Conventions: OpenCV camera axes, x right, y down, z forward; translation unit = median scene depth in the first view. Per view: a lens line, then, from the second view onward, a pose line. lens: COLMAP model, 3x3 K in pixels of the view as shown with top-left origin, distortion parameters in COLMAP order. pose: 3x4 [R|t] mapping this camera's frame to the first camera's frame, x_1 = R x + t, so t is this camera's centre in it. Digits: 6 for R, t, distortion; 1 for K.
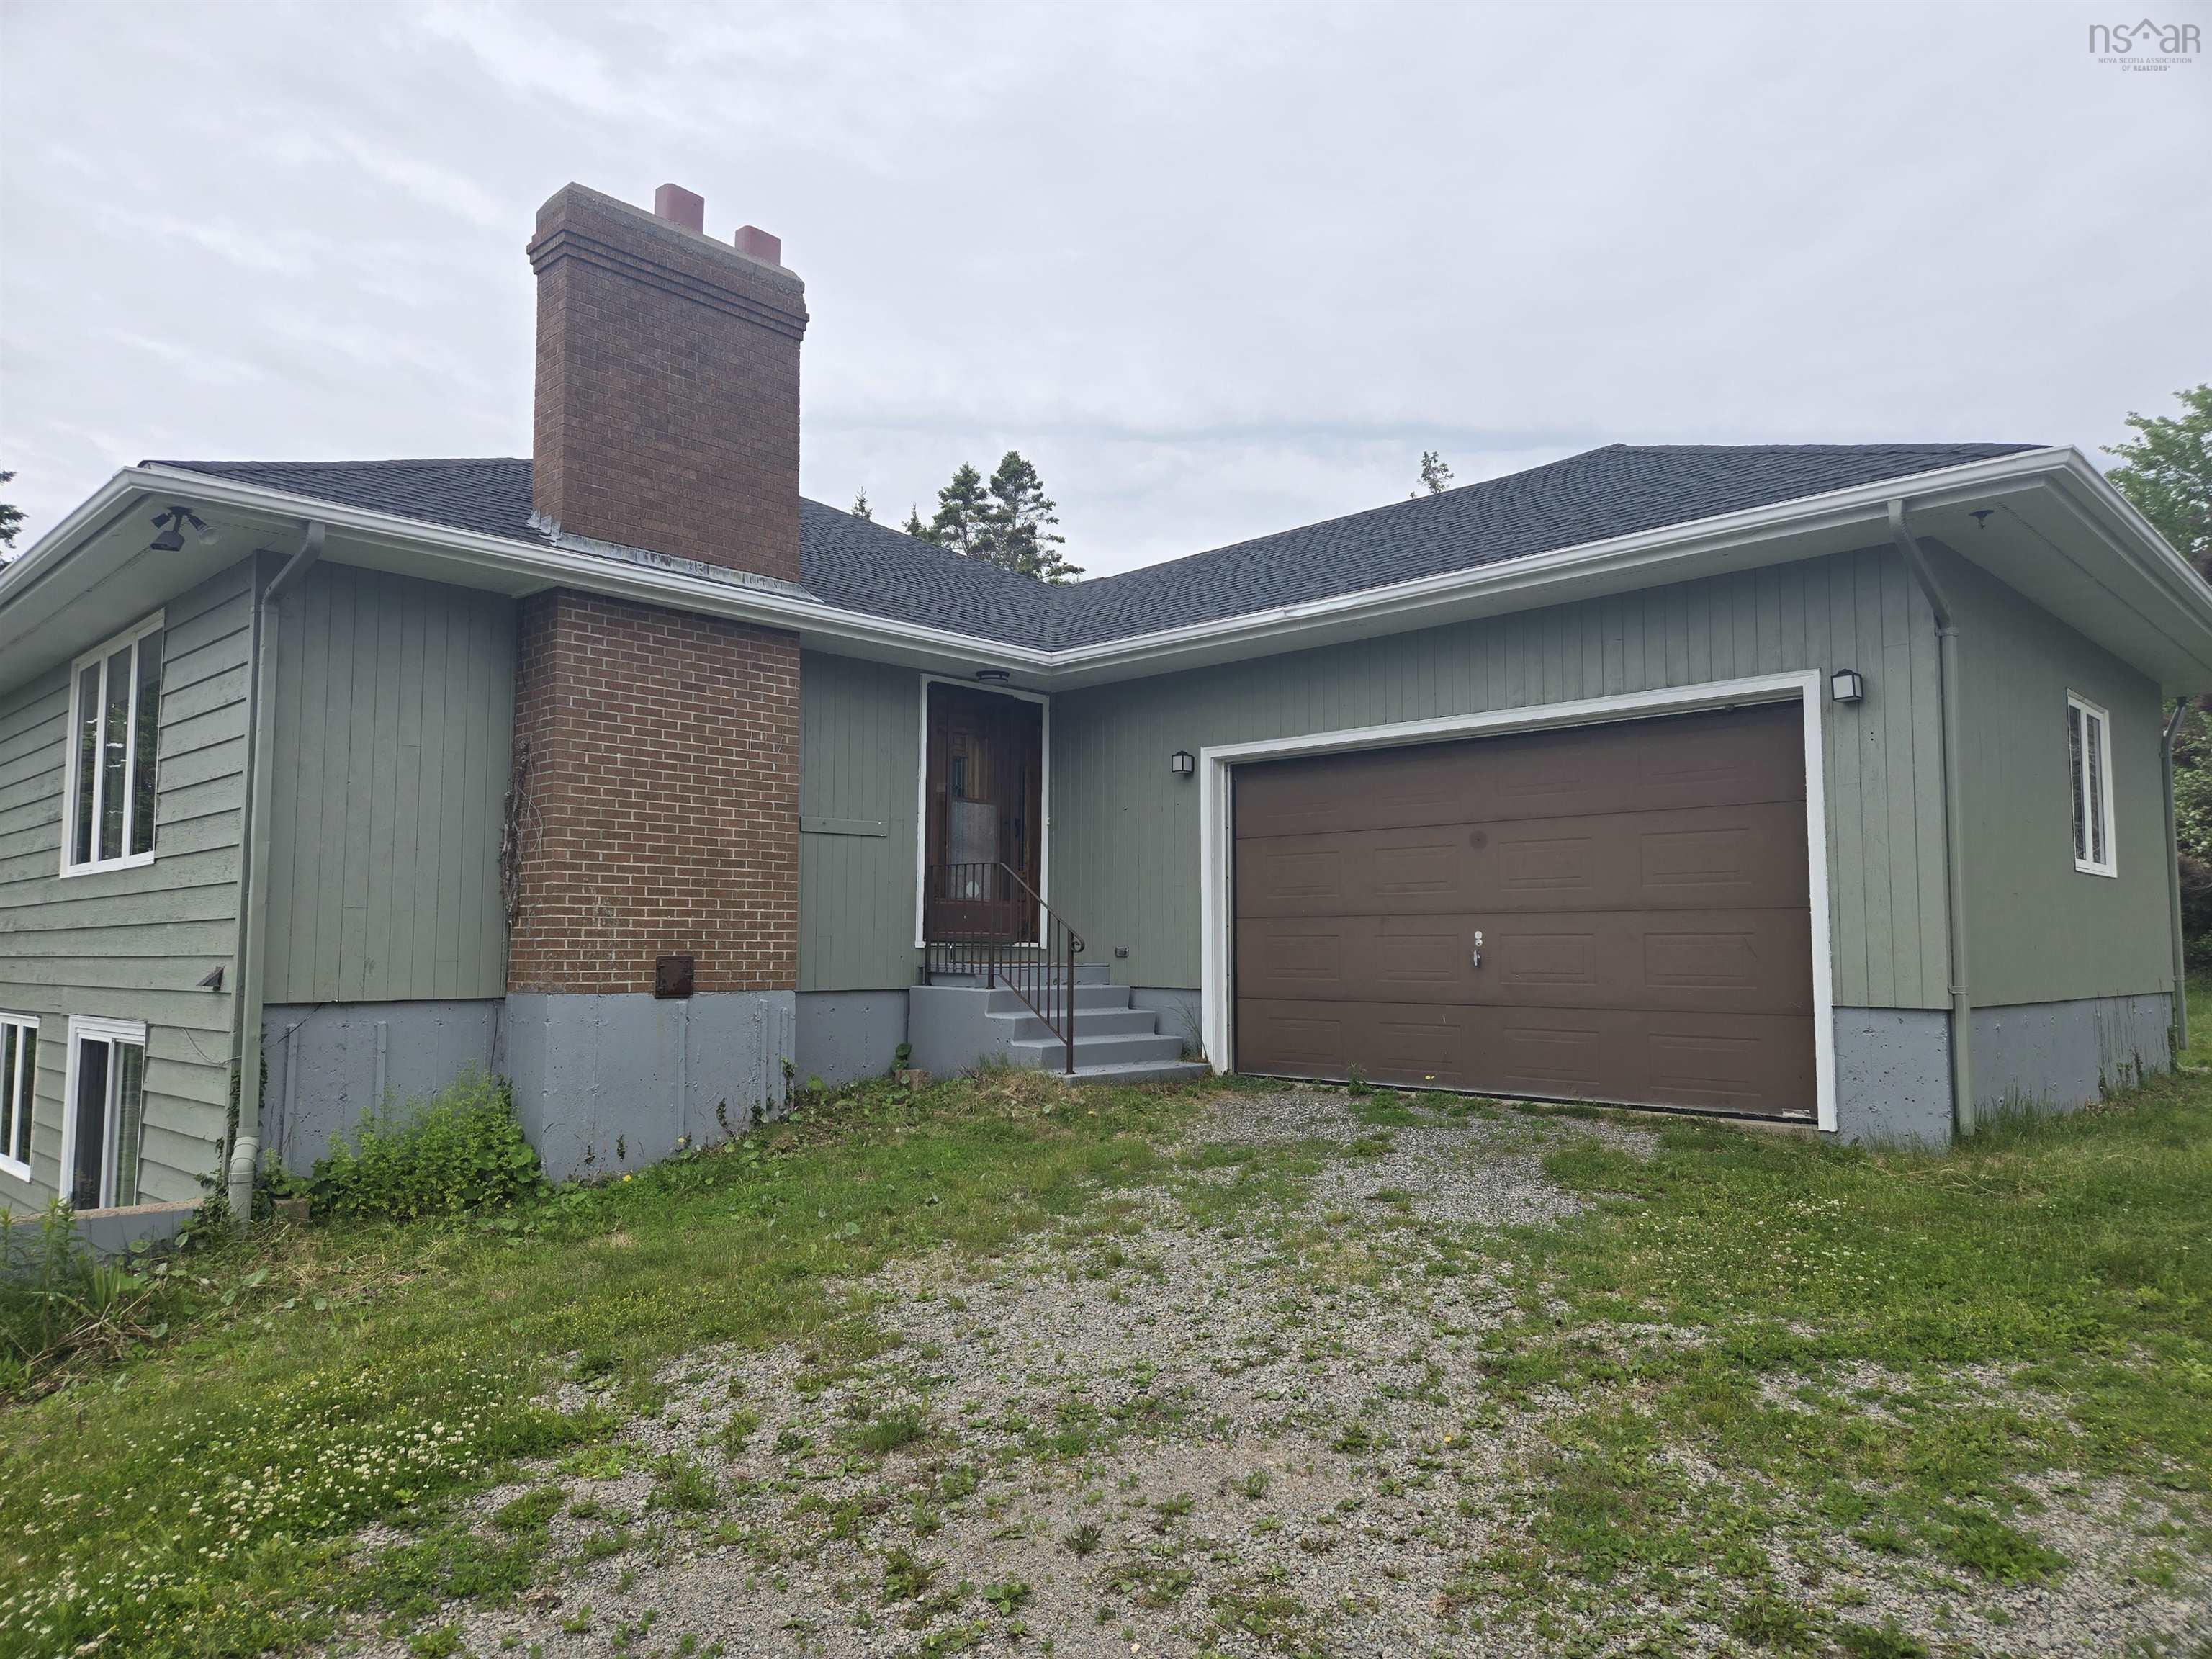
lens RADIAL K [[1472.5, 0, 1098.5], [0, 1472.5, 835.8], [0, 0, 1]] dist [0.094672, -0.082853]
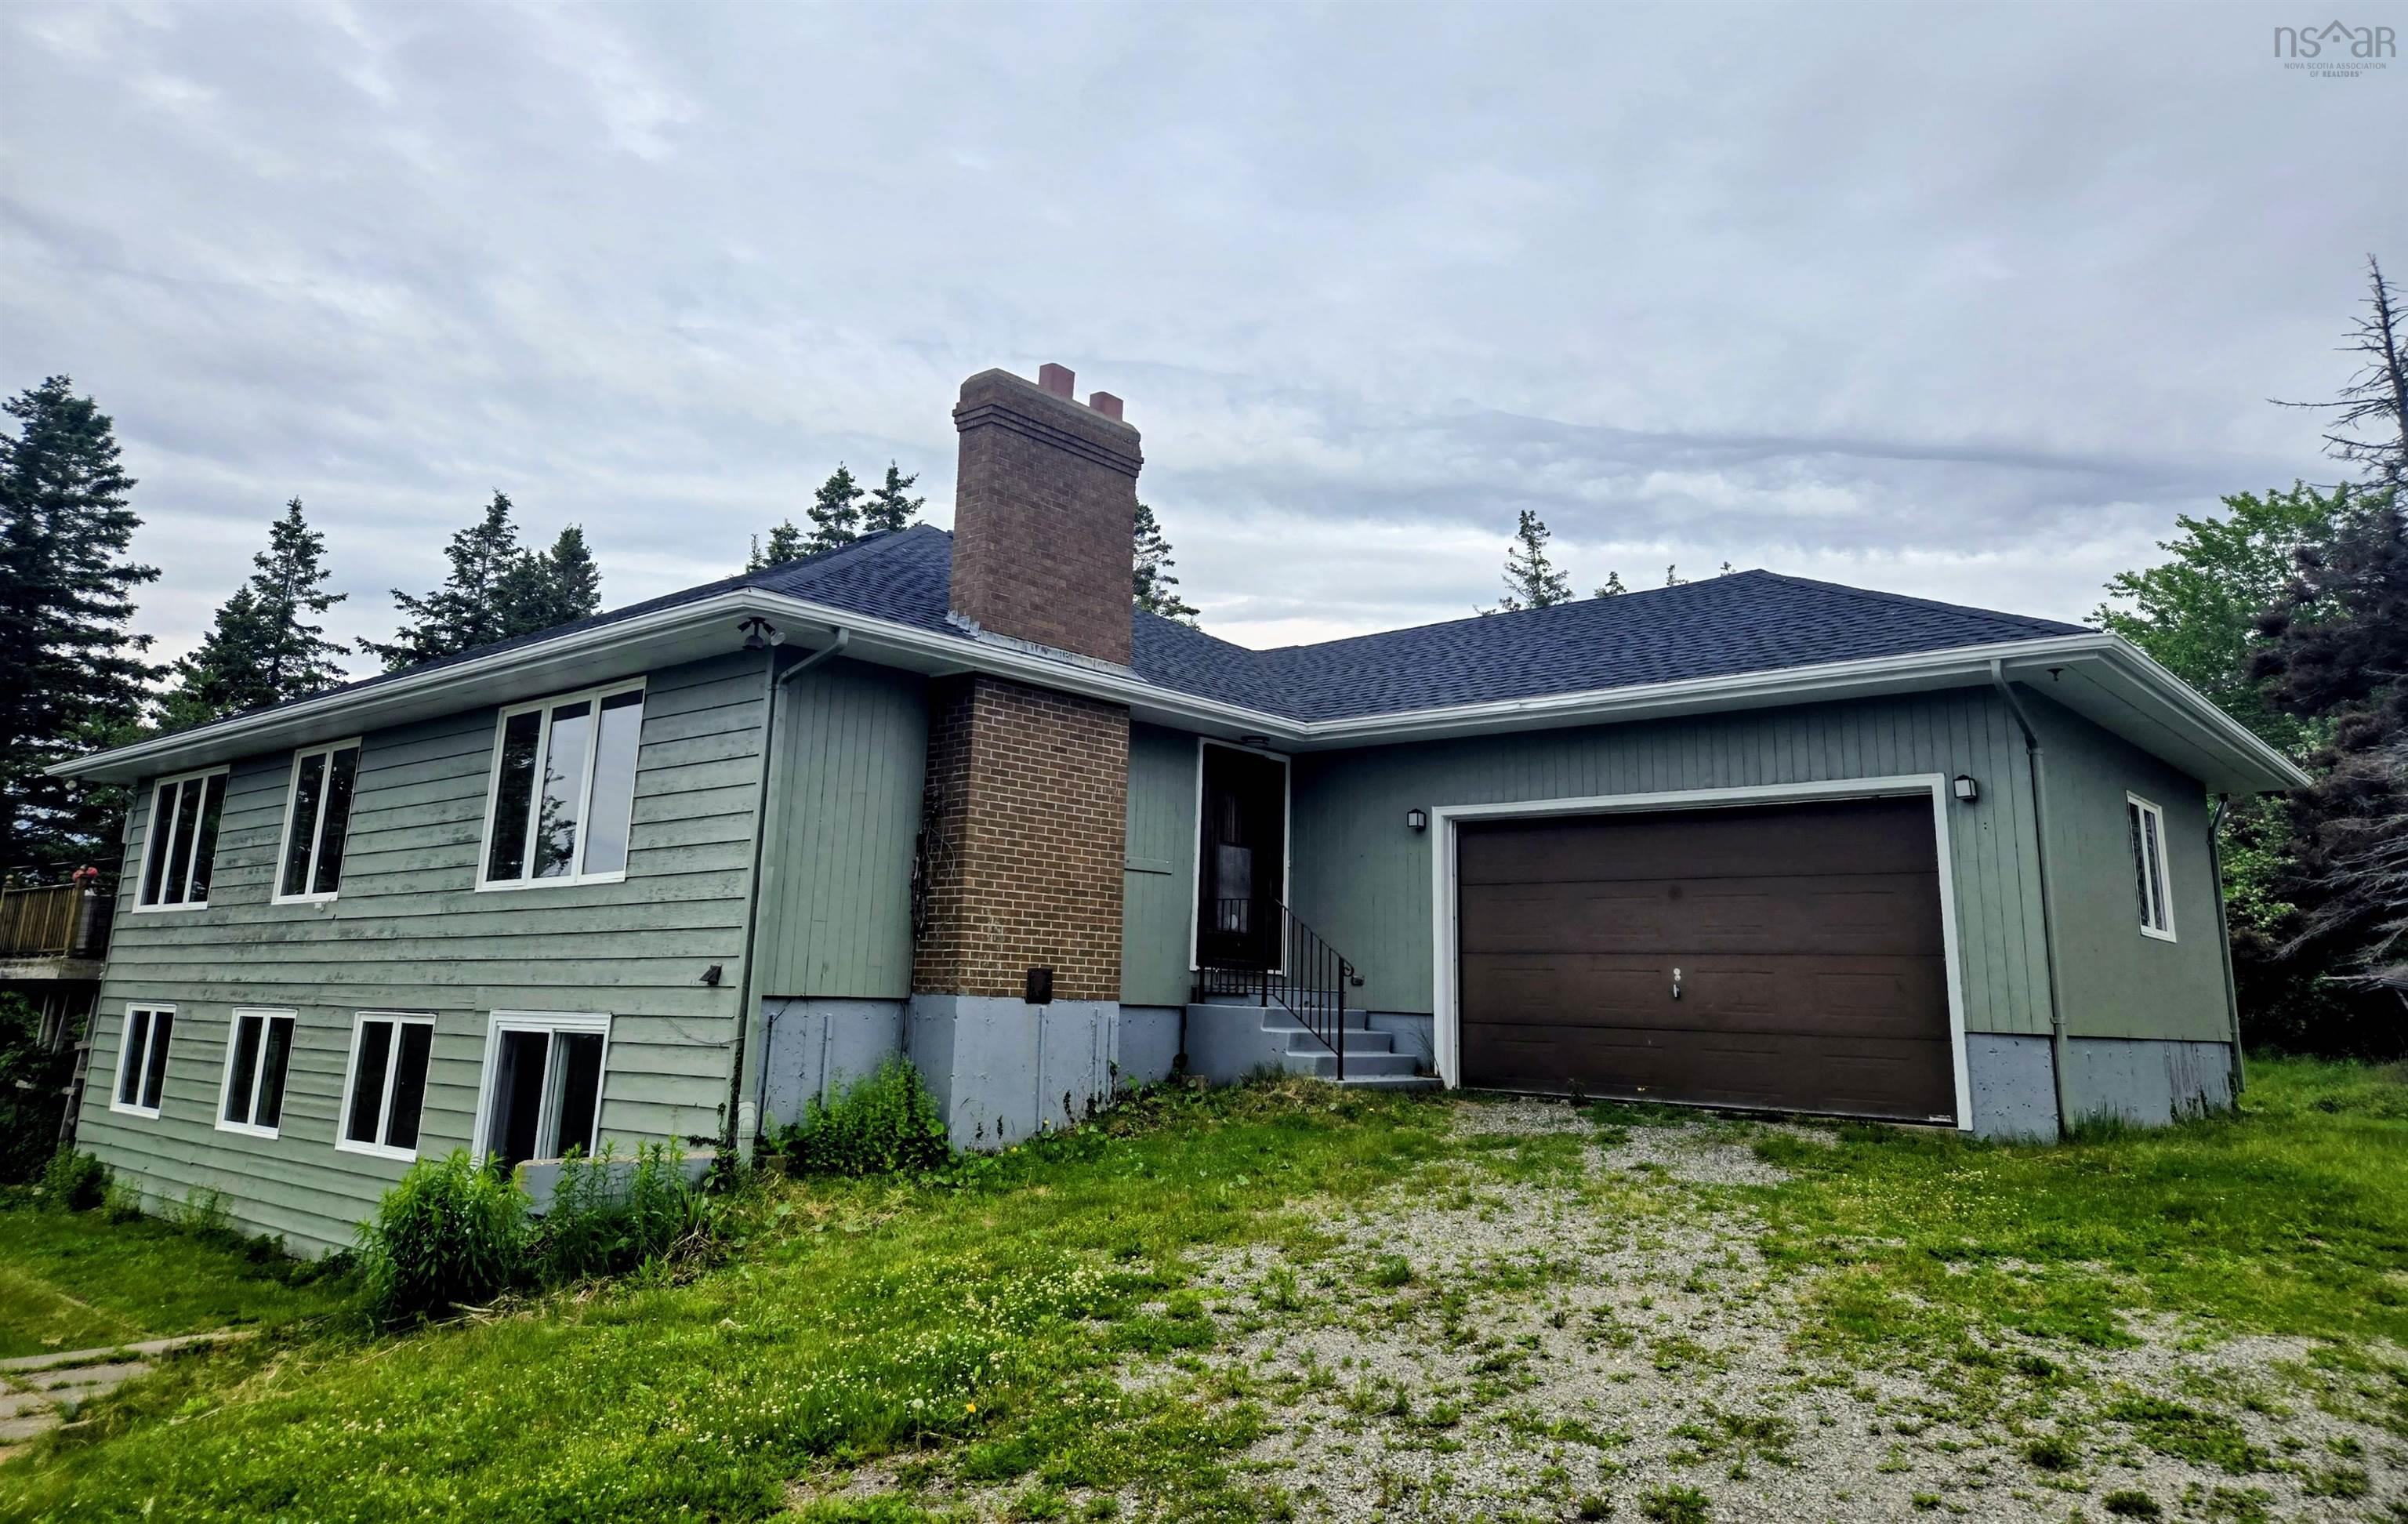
lens RADIAL K [[1615.6, 0, 1206.7], [0, 1615.6, 638.9], [0, 0, 1]] dist [0.096718, -0.081260]
pose [[0.998029, 0.036961, 0.050710, -0.228192], [-0.029269, 0.989025, -0.144822, 0.001717], [-0.055506, 0.143052, 0.988157, -0.385115]]
